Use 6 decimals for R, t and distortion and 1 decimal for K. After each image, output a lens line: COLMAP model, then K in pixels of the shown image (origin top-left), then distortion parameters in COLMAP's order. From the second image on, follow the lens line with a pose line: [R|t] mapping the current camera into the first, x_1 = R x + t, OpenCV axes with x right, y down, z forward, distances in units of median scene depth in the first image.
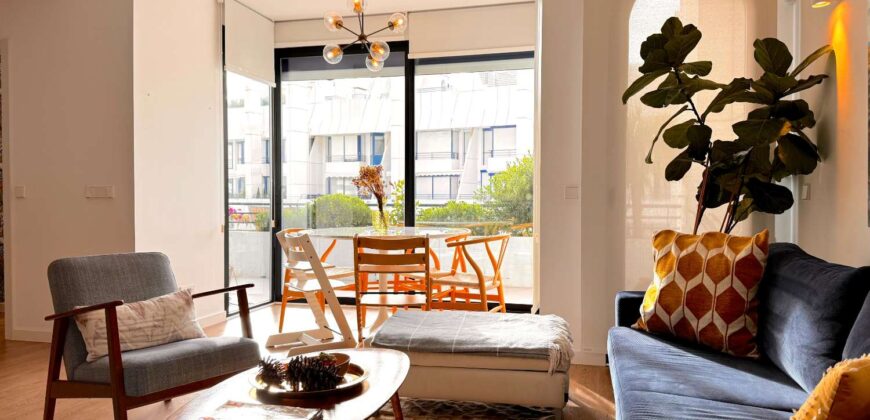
lens RADIAL K [[635.6, 0, 435.0], [0, 635.6, 210.0], [0, 0, 1]] dist [0.122137, -0.188135]
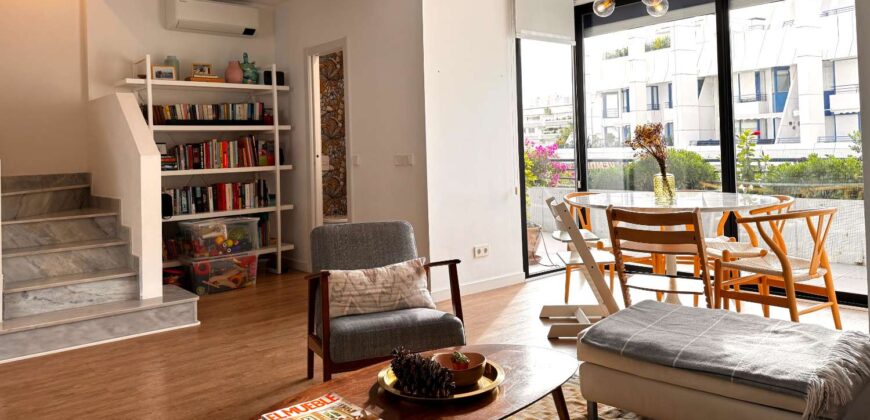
lens RADIAL K [[633.7, 0, 418.3], [0, 633.7, 130.6], [0, 0, 1]] dist [0.124493, -0.162797]
pose [[0.823634, -0.044820, -0.565347, 0.218927], [0.019692, 0.998531, -0.050473, -0.034714], [0.566779, 0.030439, 0.823307, 0.133888]]
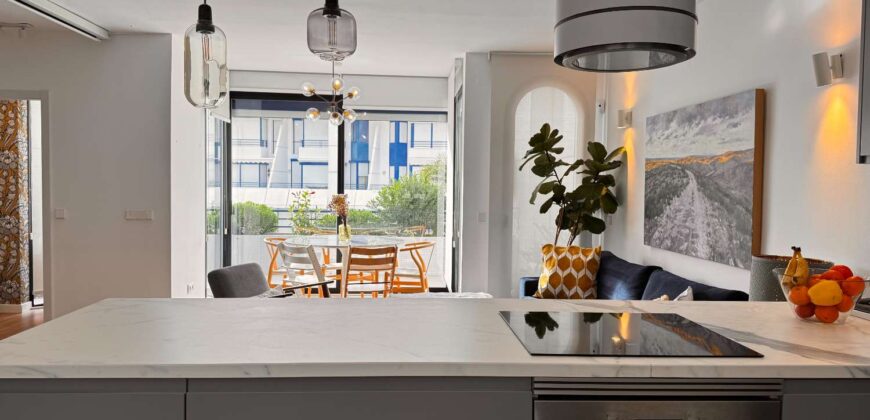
lens RADIAL K [[635.6, 0, 435.0], [0, 635.6, 210.0], [0, 0, 1]] dist [0.122137, -0.188135]
pose [[0.948375, -0.001099, 0.317150, -0.529273], [-0.006783, 0.999695, 0.023747, -0.107163], [-0.317079, -0.024672, 0.948078, -0.638095]]
